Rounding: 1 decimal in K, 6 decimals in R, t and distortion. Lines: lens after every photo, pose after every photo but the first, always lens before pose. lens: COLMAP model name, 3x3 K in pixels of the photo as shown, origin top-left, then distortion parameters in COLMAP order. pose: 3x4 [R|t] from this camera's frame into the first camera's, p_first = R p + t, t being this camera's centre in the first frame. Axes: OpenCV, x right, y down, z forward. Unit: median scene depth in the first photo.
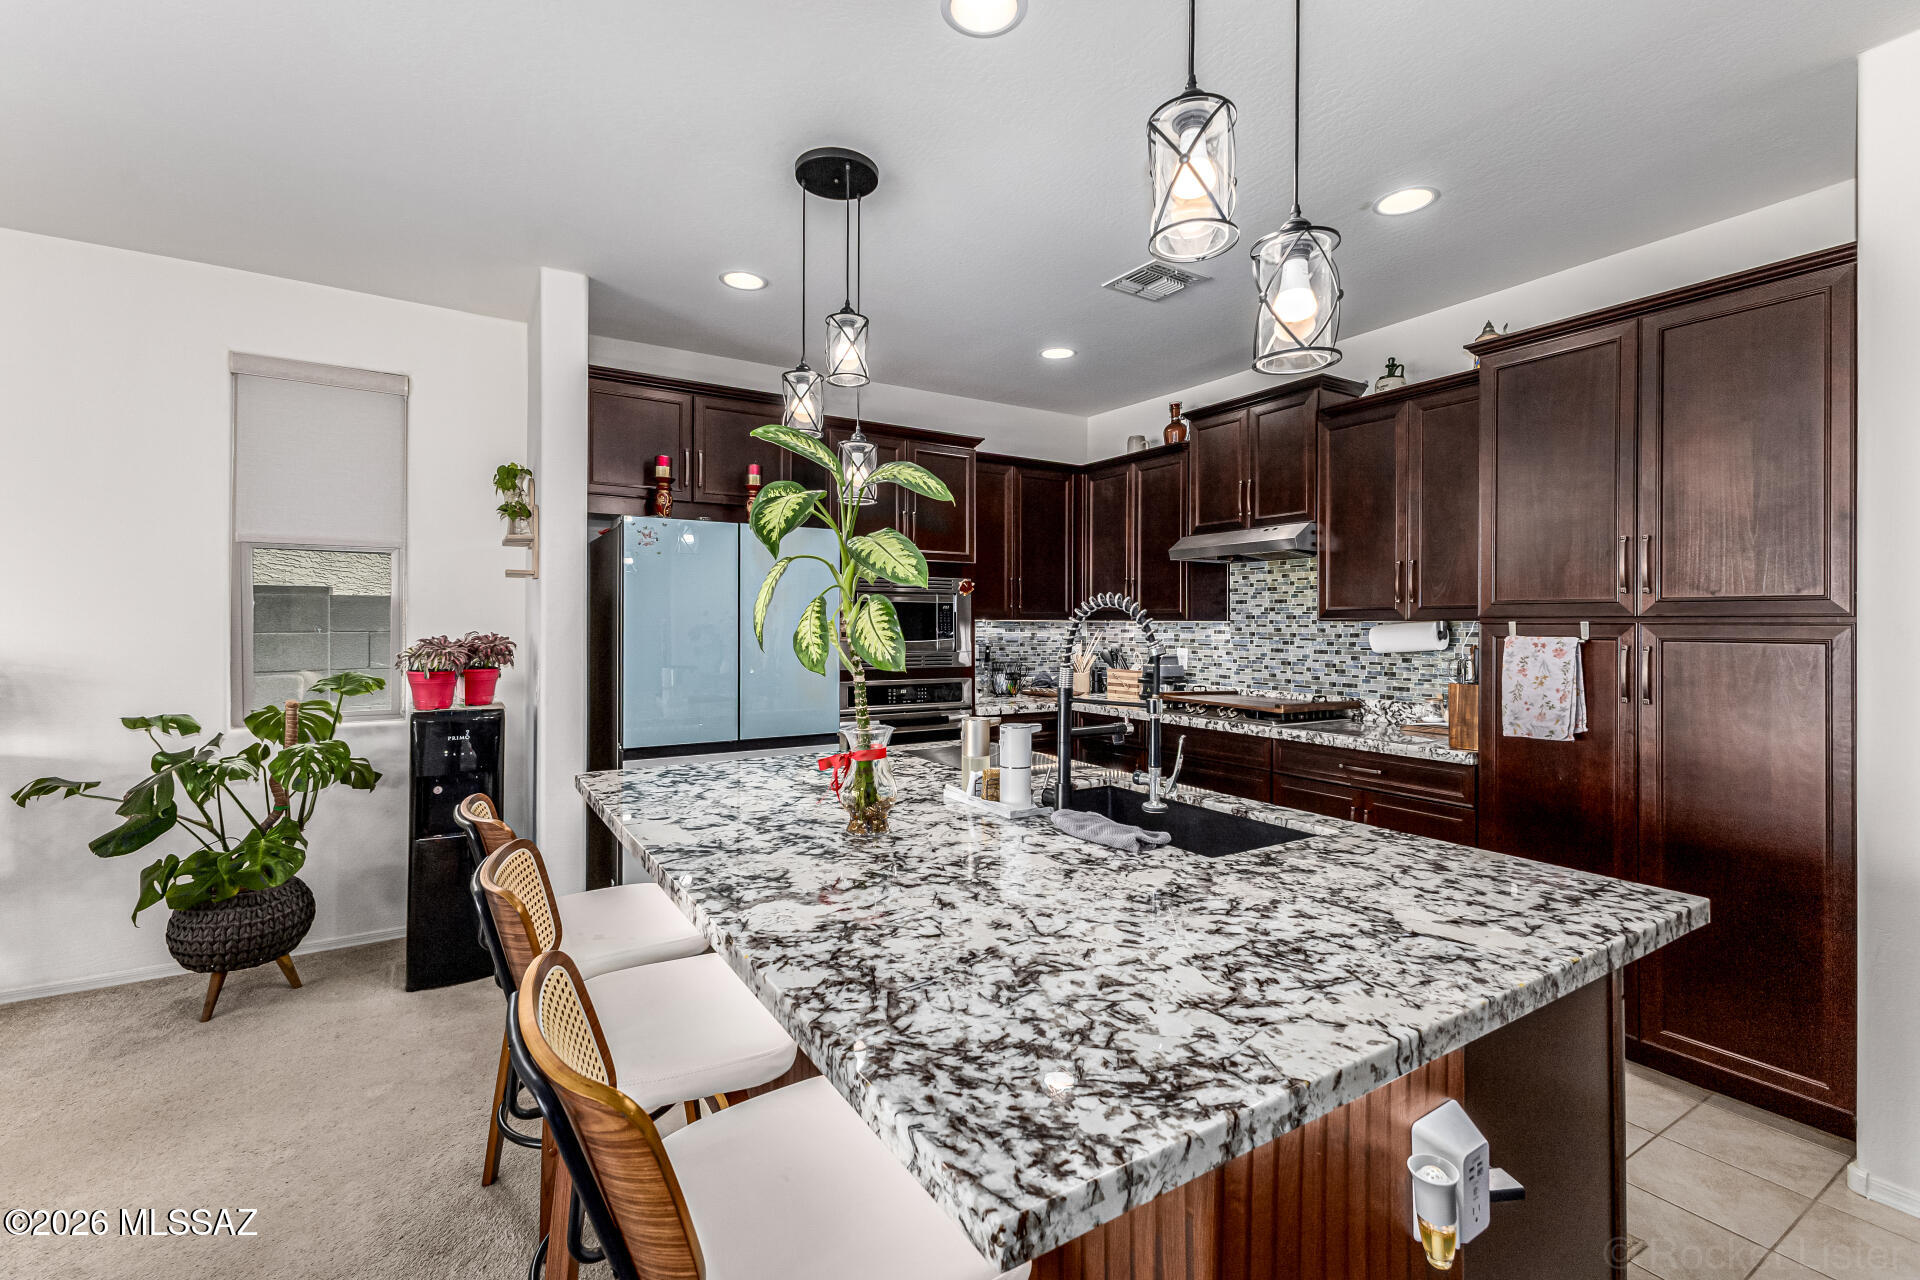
lens RADIAL K [[837.4, 0, 957.2], [0, 837.4, 615.3], [0, 0, 1]] dist [0.009012, -0.000751]
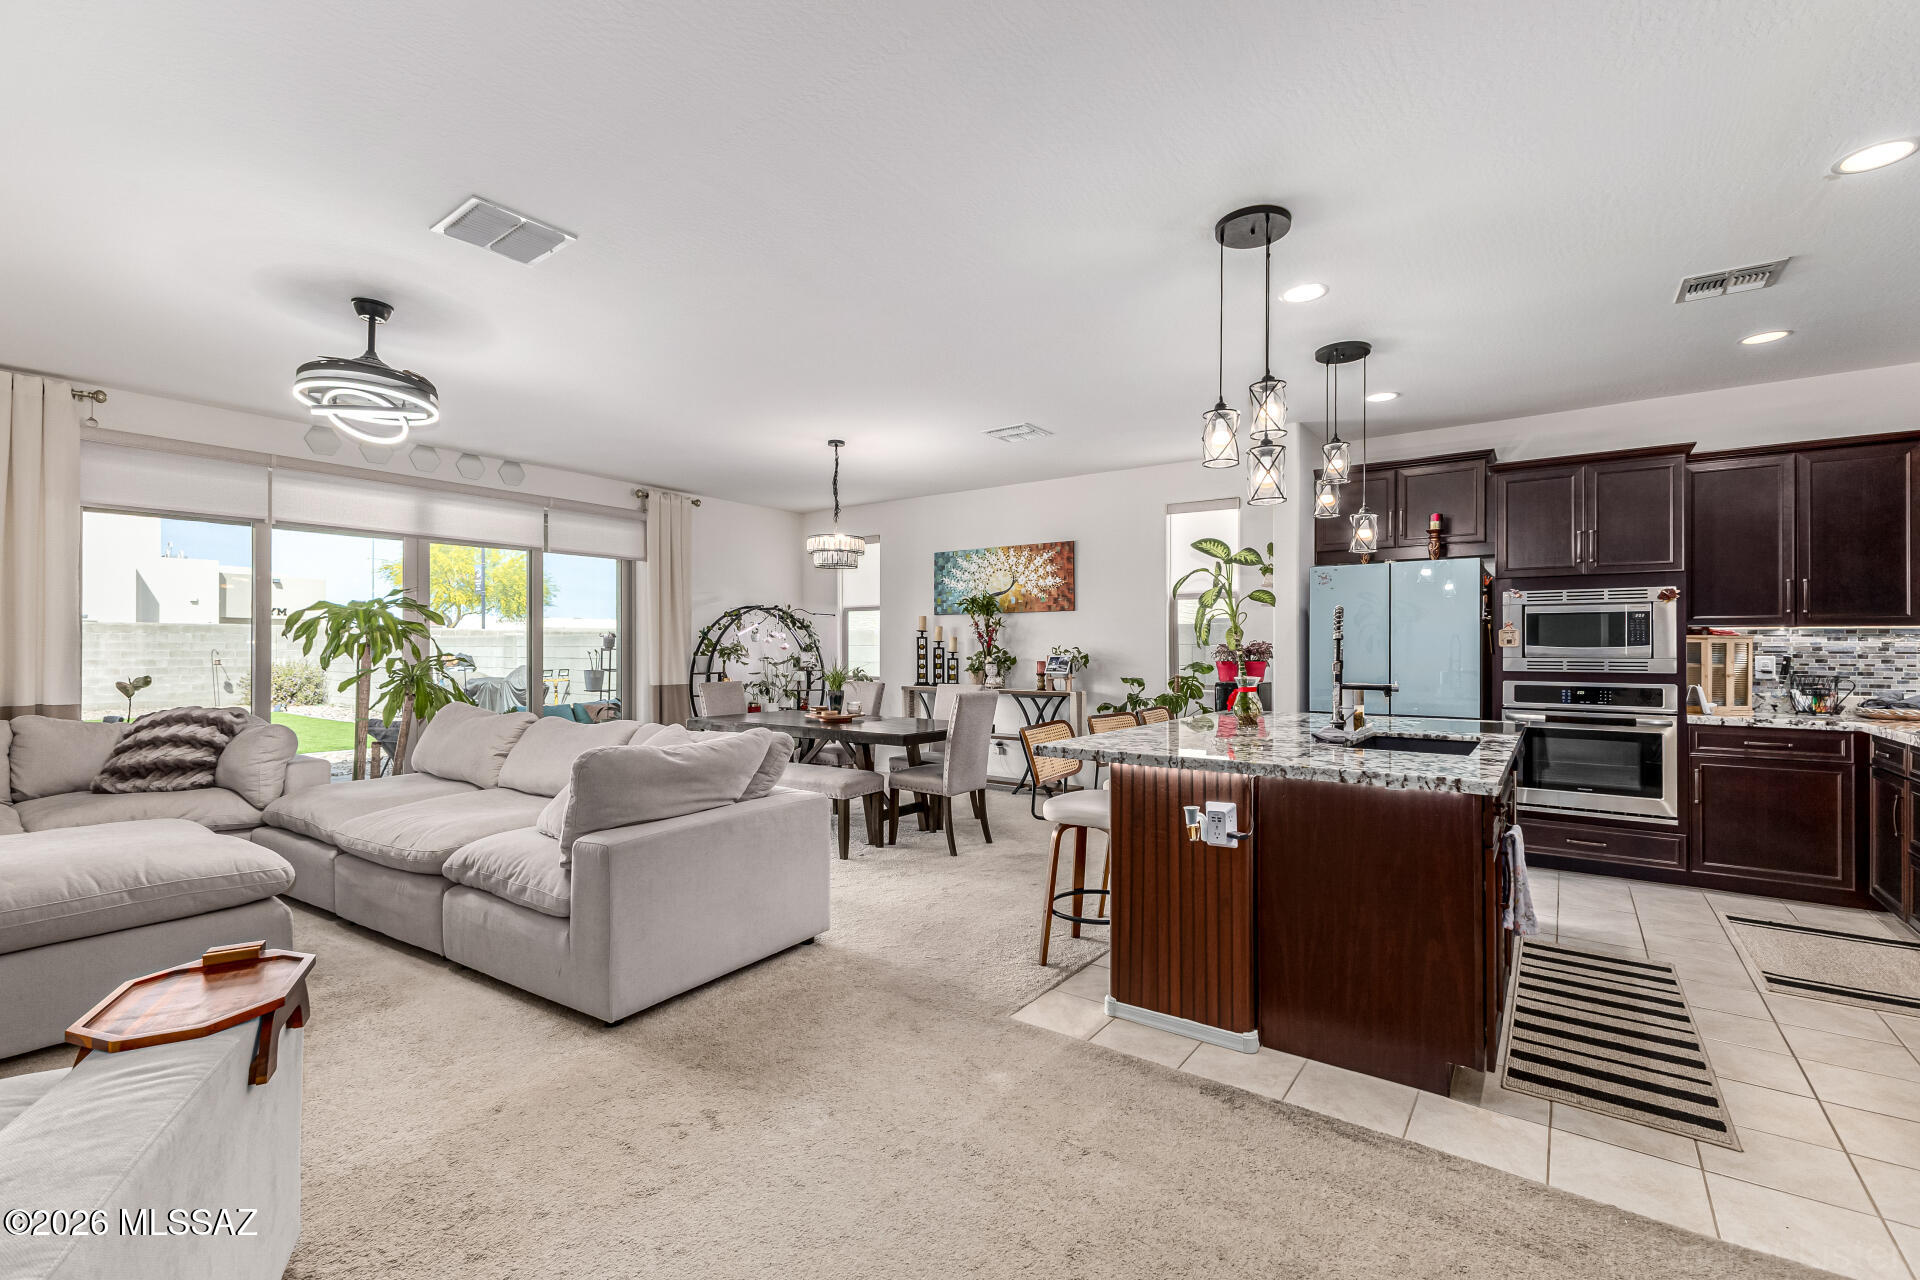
lens RADIAL K [[832.2, 0, 964.8], [0, 832.2, 645.0], [0, 0, 1]] dist [0.006554, -0.000318]
pose [[0.382228, -0.005464, -0.924052, 0.907275], [0.008515, 0.999961, -0.002391, 0.032284], [0.924029, -0.006954, 0.382259, -0.250992]]
